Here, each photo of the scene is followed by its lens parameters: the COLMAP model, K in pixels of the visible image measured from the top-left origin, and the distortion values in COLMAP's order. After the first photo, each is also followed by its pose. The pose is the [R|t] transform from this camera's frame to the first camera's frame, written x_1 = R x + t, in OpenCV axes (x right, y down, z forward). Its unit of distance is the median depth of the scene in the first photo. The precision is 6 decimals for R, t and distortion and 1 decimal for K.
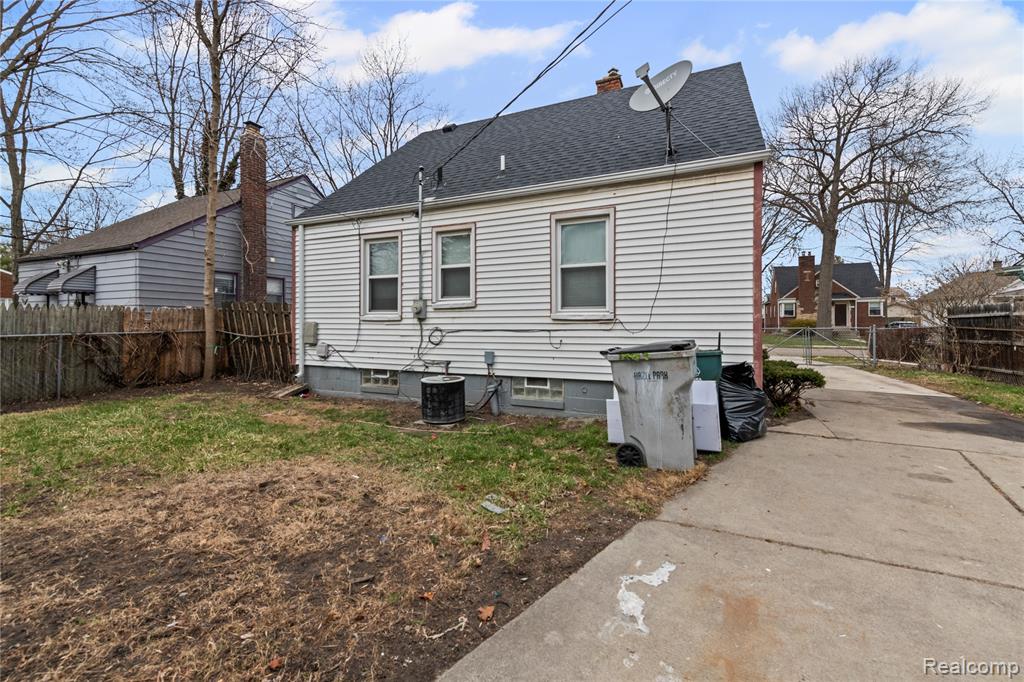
lens RADIAL K [[408.4, 0, 512.1], [0, 408.4, 322.0], [0, 0, 1]] dist [0.001128, -0.000015]
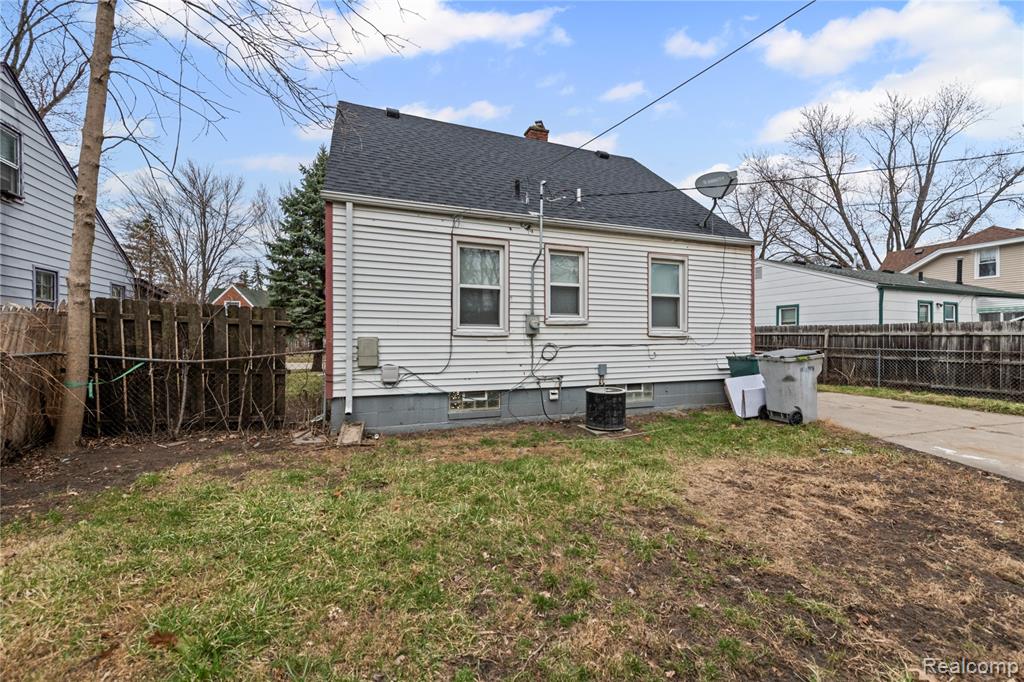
lens RADIAL K [[404.7, 0, 512.0], [0, 404.7, 341.0], [0, 0, 1]] dist [0.013716, -0.000162]
pose [[0.725056, 0.001840, 0.688687, -0.933287], [0.000019, 0.999996, -0.002692, 0.010328], [-0.688690, 0.001965, 0.725053, 0.331897]]
